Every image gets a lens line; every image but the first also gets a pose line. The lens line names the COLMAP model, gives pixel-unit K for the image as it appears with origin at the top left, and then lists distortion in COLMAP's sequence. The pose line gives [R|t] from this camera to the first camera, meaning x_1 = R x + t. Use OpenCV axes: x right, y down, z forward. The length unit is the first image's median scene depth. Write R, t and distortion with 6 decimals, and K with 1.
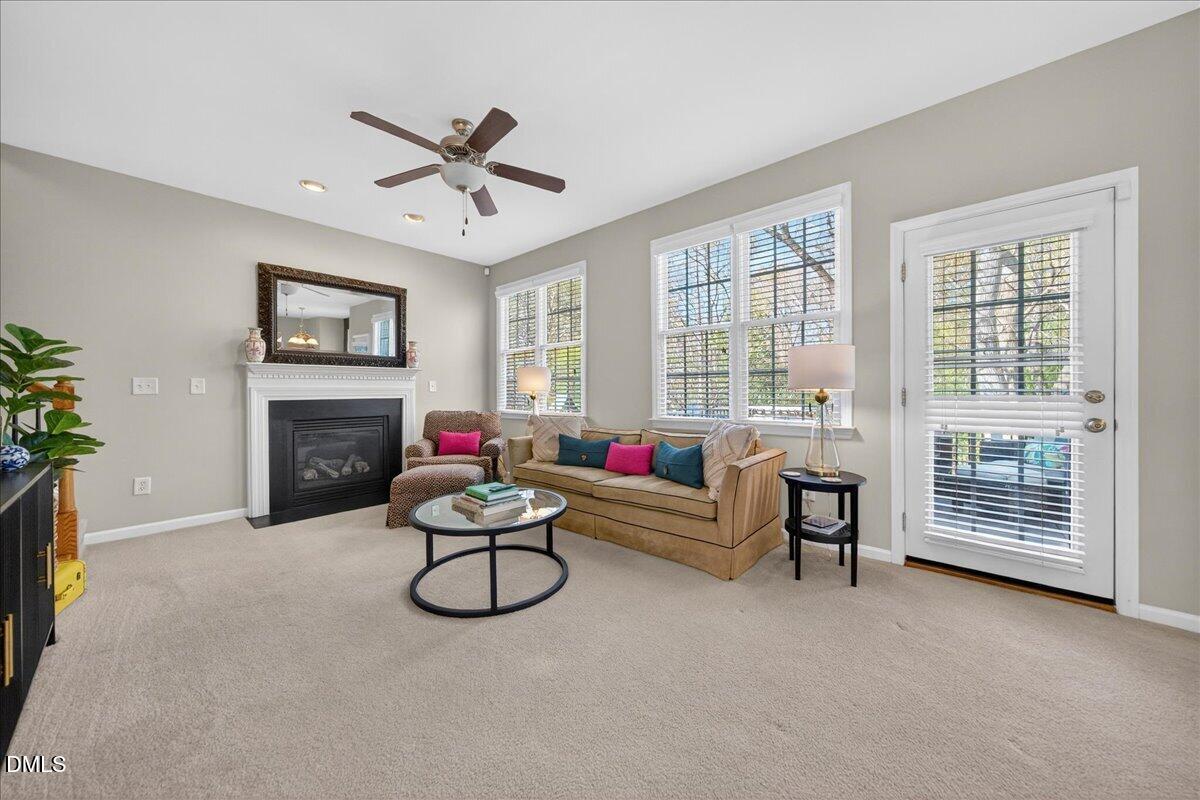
lens RADIAL K [[410.8, 0, 594.1], [0, 410.8, 394.3], [0, 0, 1]] dist [-0.001566, 0.000090]
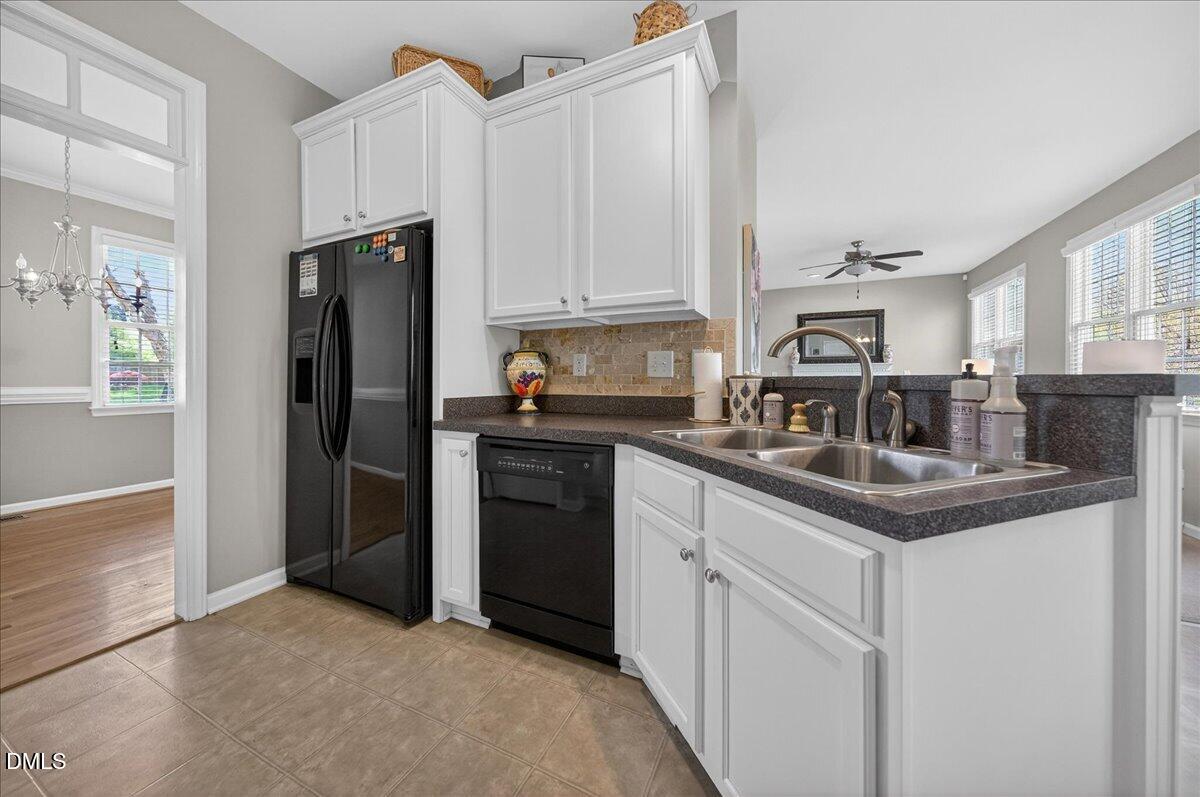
lens RADIAL K [[410.8, 0, 593.6], [0, 410.8, 386.0], [0, 0, 1]] dist [-0.001566, 0.000090]
pose [[0.288715, 0.012684, -0.957331, 0.815476], [-0.008142, 0.999909, 0.010793, 0.016391], [0.957380, 0.004678, 0.288792, -0.529561]]
